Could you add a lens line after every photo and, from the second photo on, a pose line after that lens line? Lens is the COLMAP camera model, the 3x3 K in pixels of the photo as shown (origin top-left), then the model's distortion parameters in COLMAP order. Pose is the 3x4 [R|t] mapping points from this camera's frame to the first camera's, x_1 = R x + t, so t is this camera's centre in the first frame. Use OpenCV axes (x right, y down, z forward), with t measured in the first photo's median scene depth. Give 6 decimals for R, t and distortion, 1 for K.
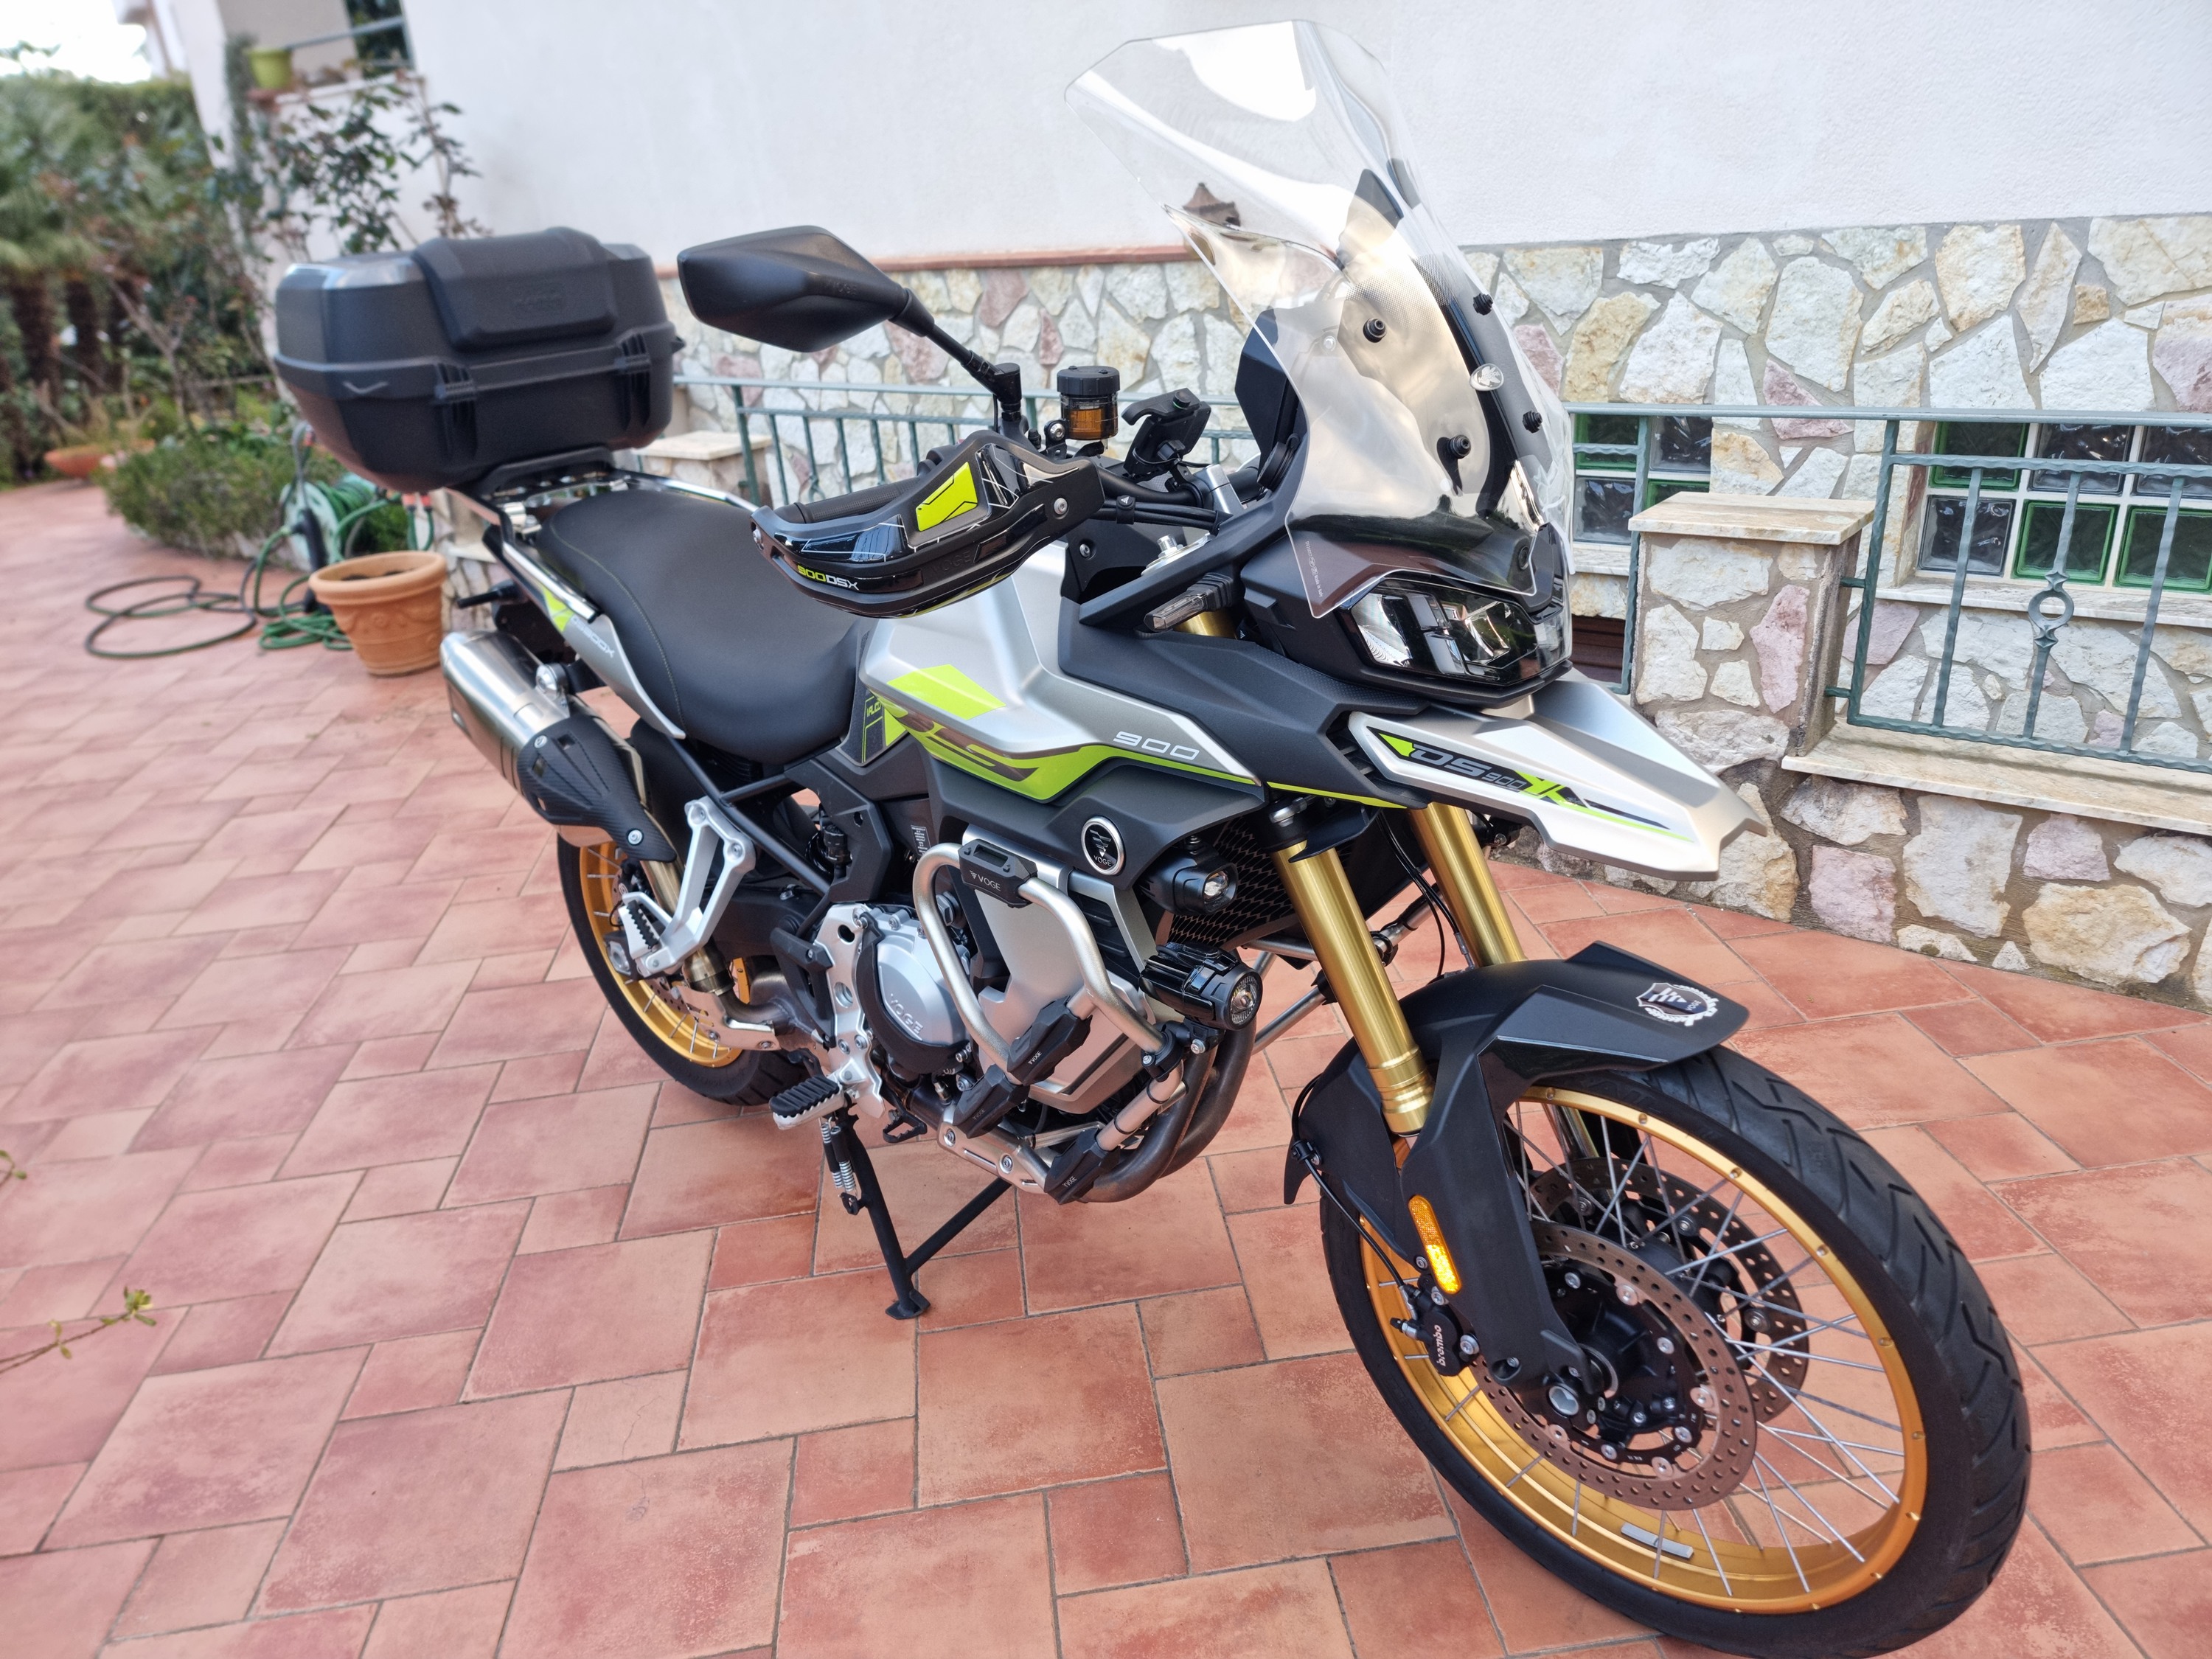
lens RADIAL K [[1541.0, 0, 1106.0], [0, 1541.0, 829.5], [0, 0, 1]] dist [0.049763, 0.000898]
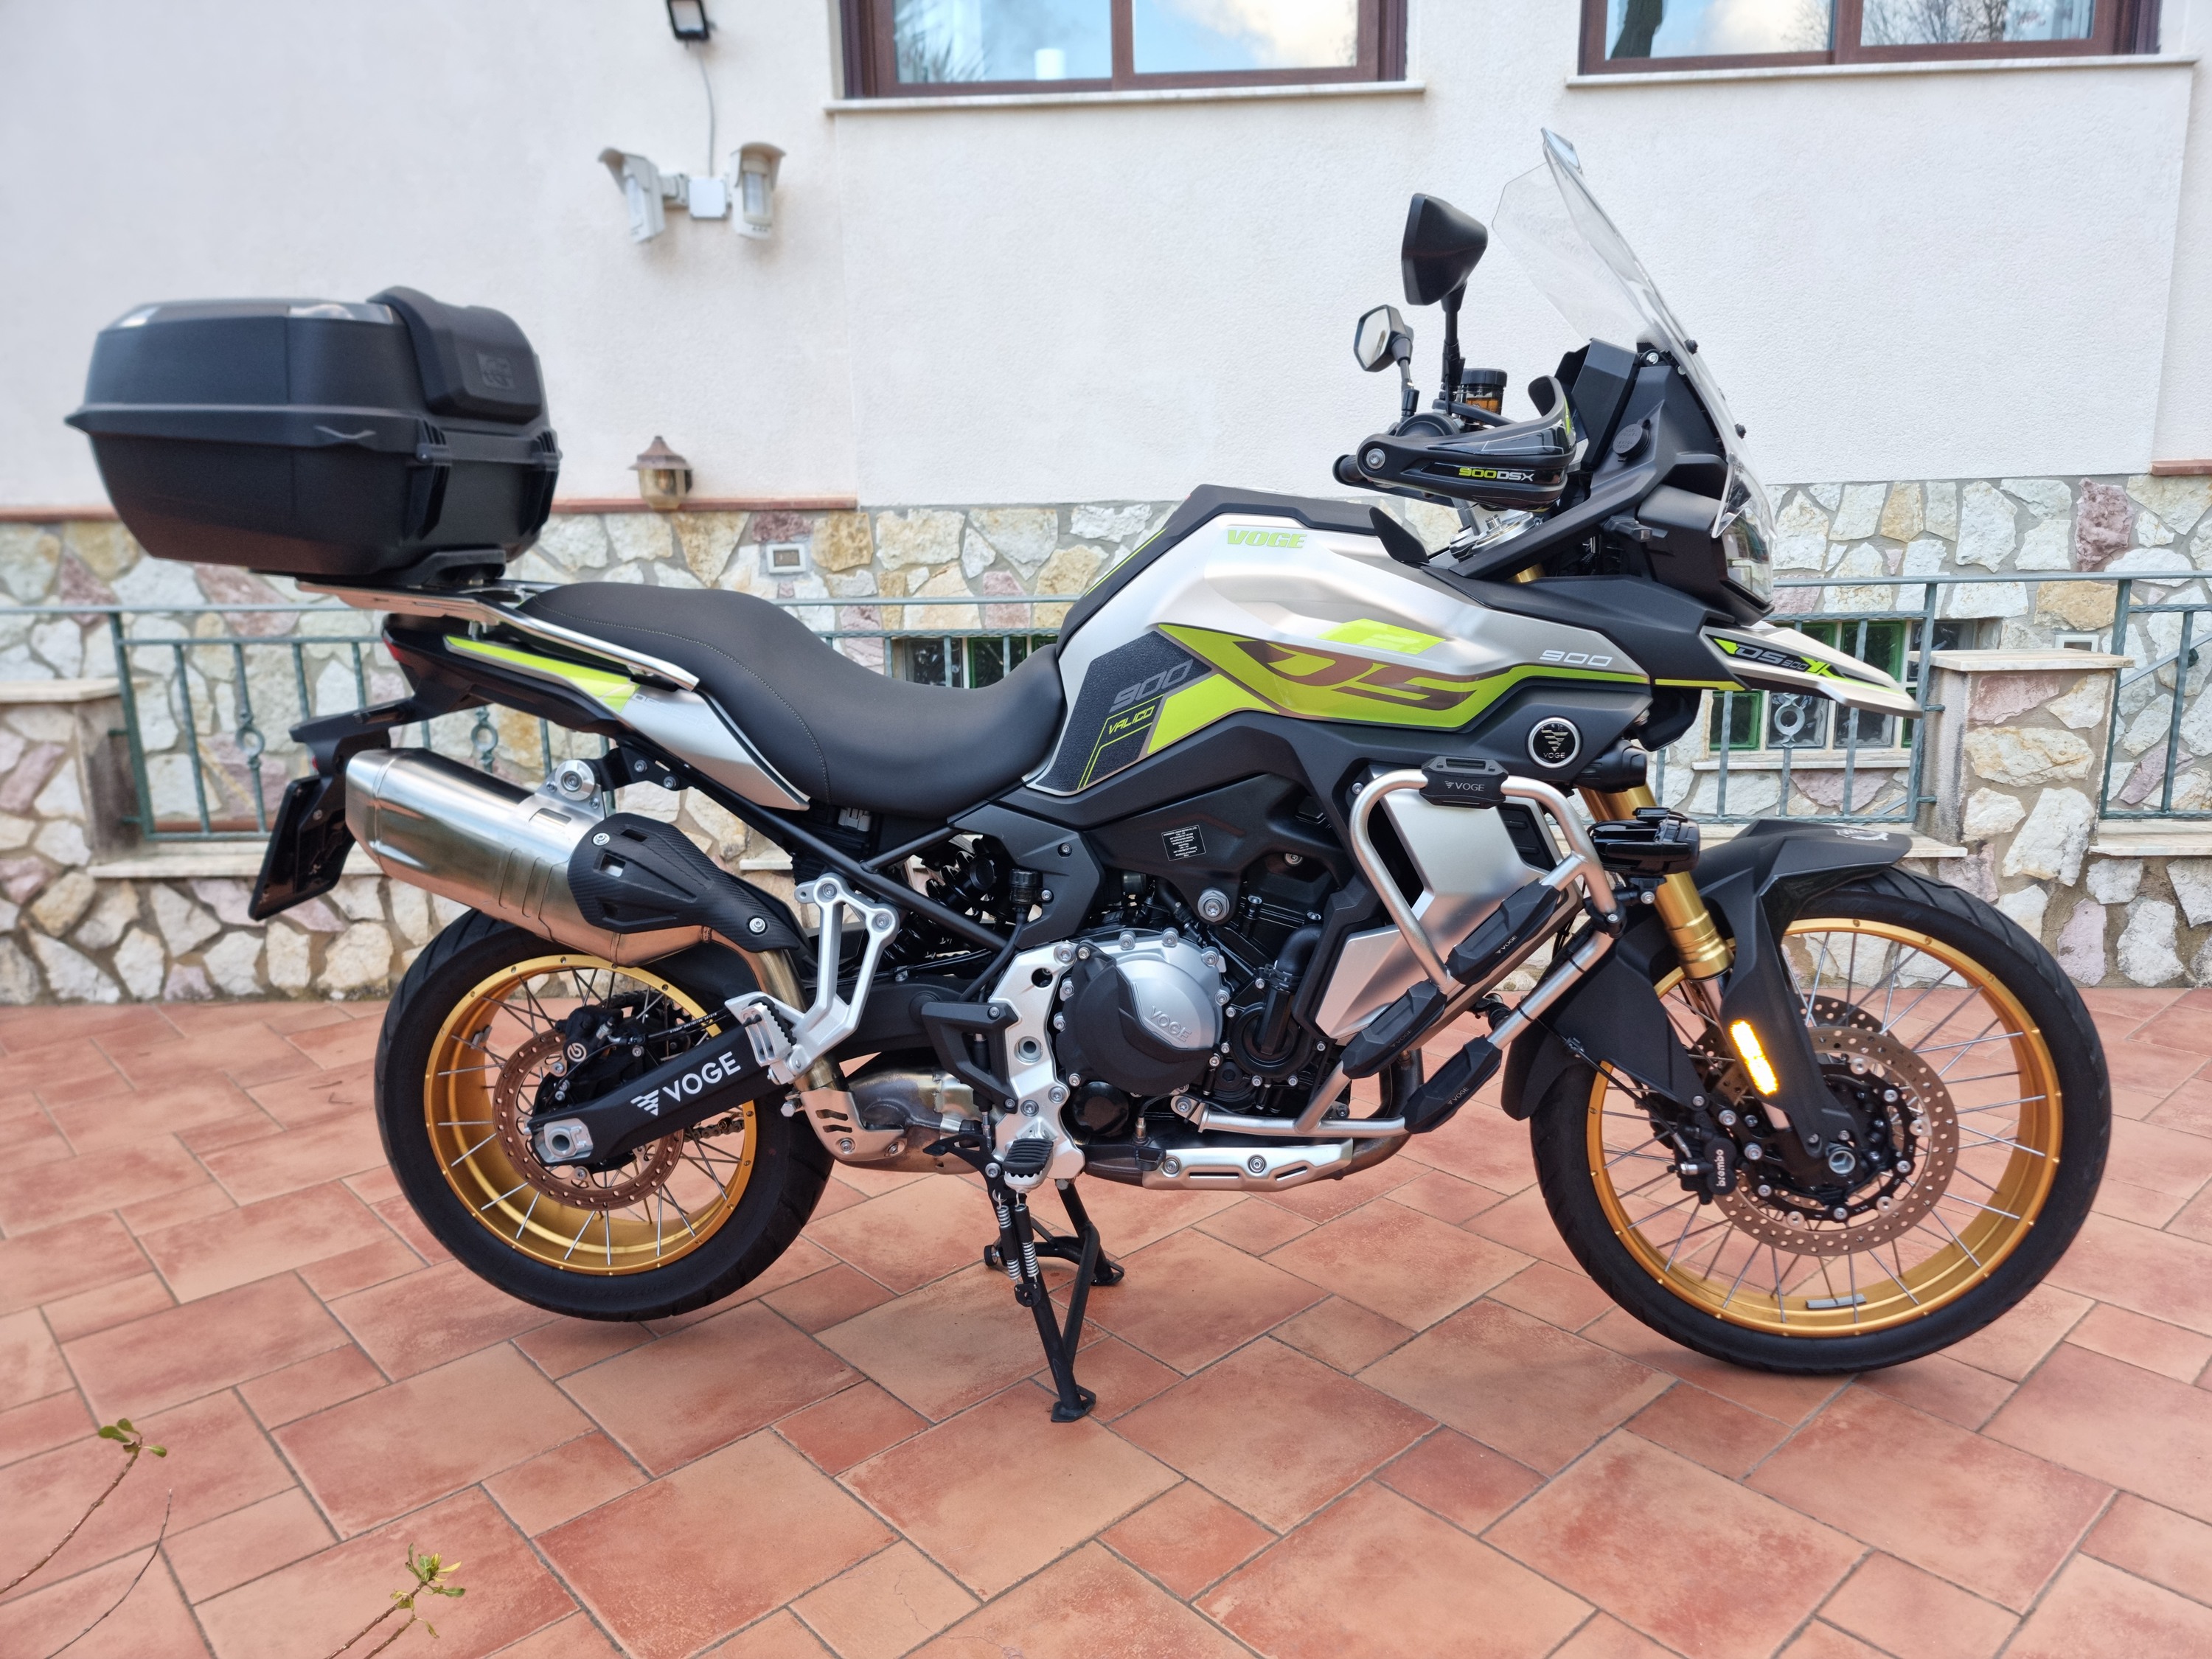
lens RADIAL K [[1550.1, 0, 1106.0], [0, 1550.1, 829.5], [0, 0, 1]] dist [0.109933, -0.139478]
pose [[0.803666, -0.054856, 0.592546, -0.388146], [0.194085, 0.965456, -0.173858, 0.084765], [-0.562540, 0.254728, 0.786551, 0.097821]]
